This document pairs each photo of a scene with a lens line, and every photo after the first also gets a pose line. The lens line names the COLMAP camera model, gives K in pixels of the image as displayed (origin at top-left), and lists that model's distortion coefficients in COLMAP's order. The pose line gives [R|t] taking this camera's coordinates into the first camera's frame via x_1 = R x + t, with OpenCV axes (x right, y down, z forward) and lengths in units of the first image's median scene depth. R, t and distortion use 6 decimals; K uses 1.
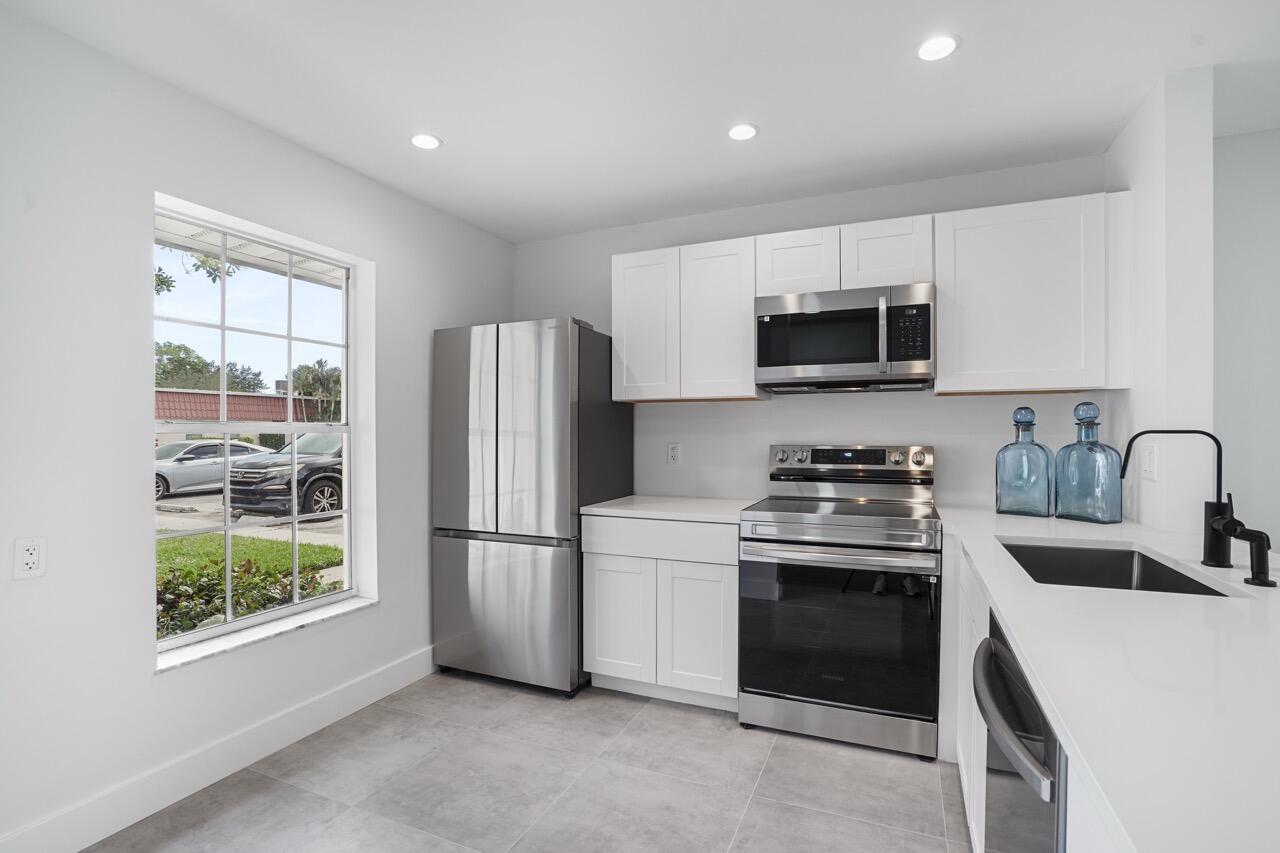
lens RADIAL K [[596.9, 0, 636.5], [0, 596.9, 440.2], [0, 0, 1]] dist [-0.056473, 0.020532]
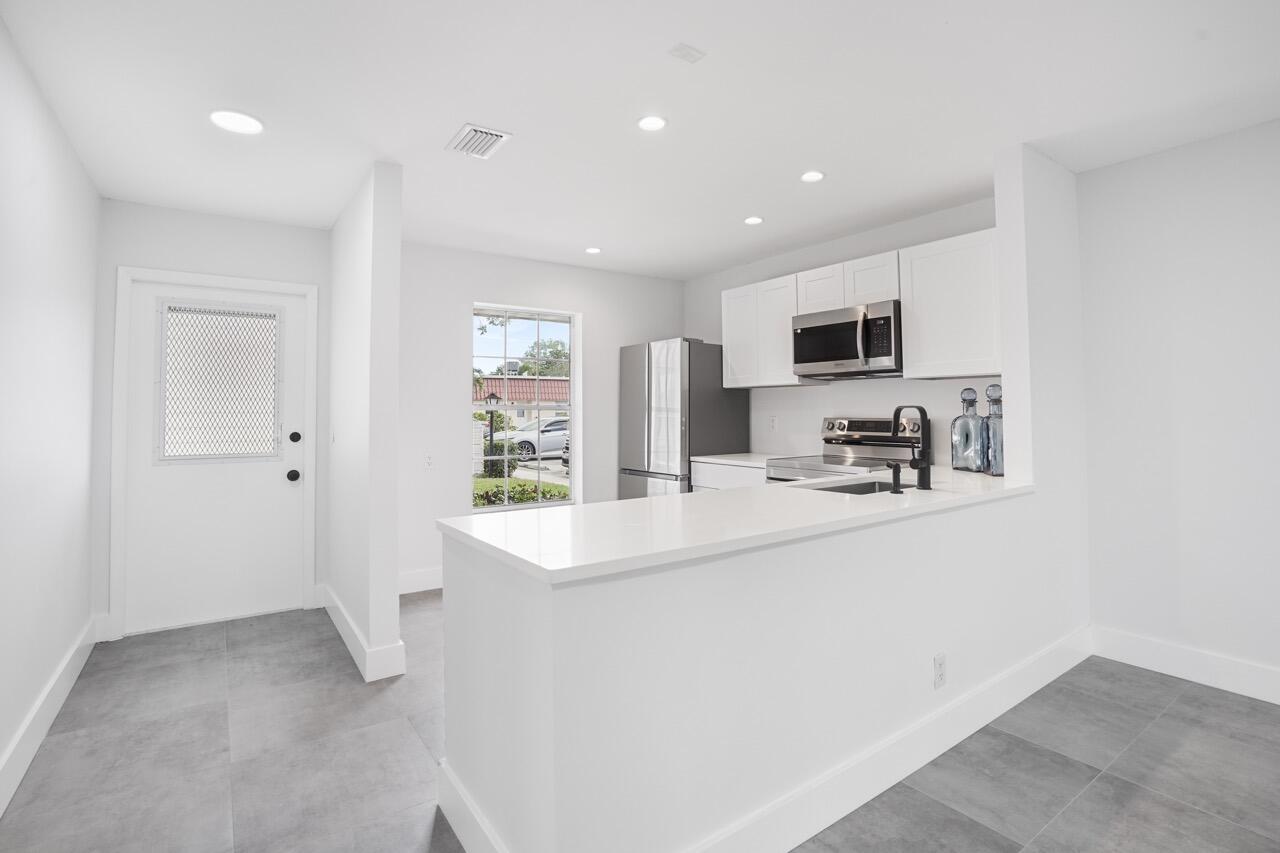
lens RADIAL K [[617.6, 0, 656.4], [0, 617.6, 394.1], [0, 0, 1]] dist [-0.001728, -0.000054]
pose [[0.869508, -0.014714, -0.493700, 0.715567], [-0.005621, 0.999197, -0.039679, 0.014431], [0.493887, 0.037276, 0.868727, -0.528098]]
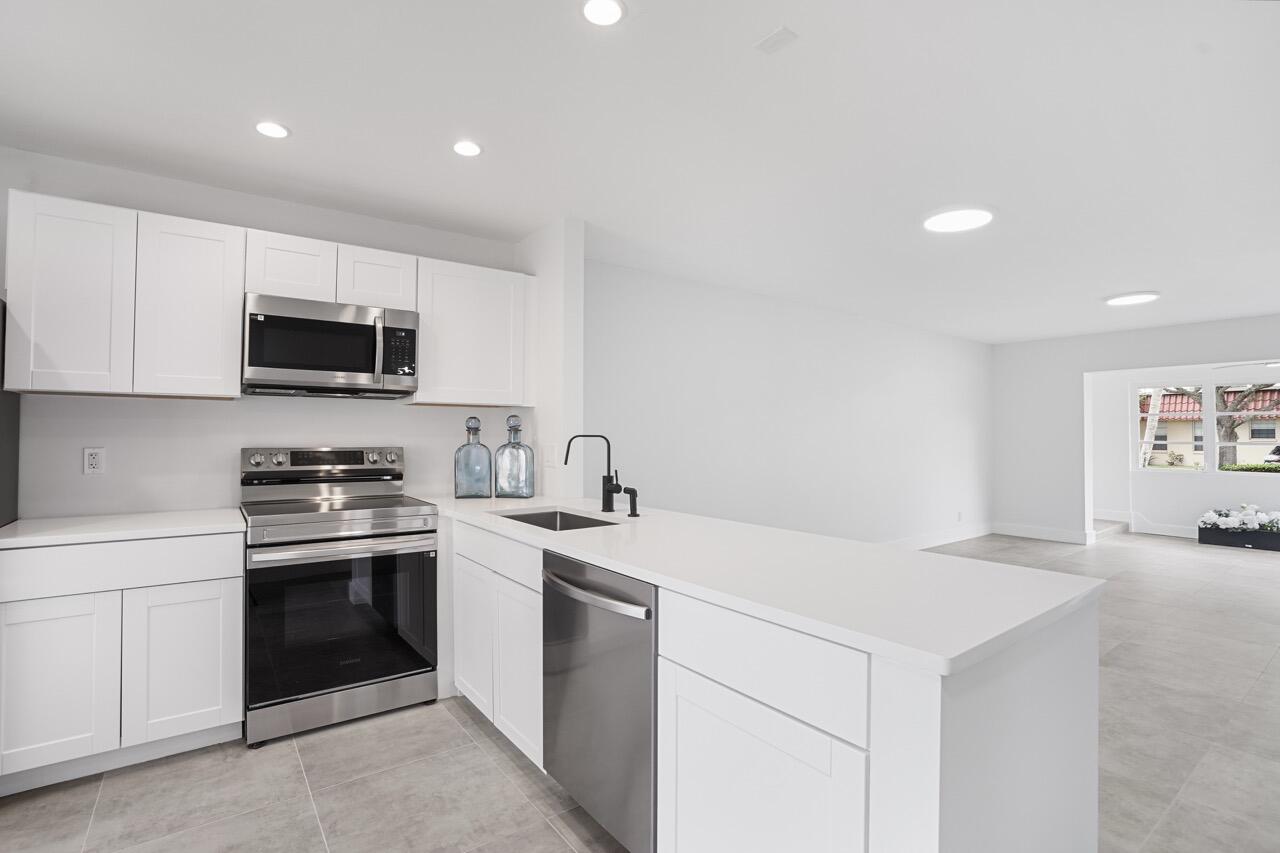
lens RADIAL K [[592.3, 0, 643.0], [0, 592.3, 421.9], [0, 0, 1]] dist [-0.060793, 0.020548]
pose [[0.492796, 0.024018, 0.869814, -0.311076], [0.007472, 0.999465, -0.031831, 0.000629], [-0.870113, 0.022186, 0.492353, -0.002746]]
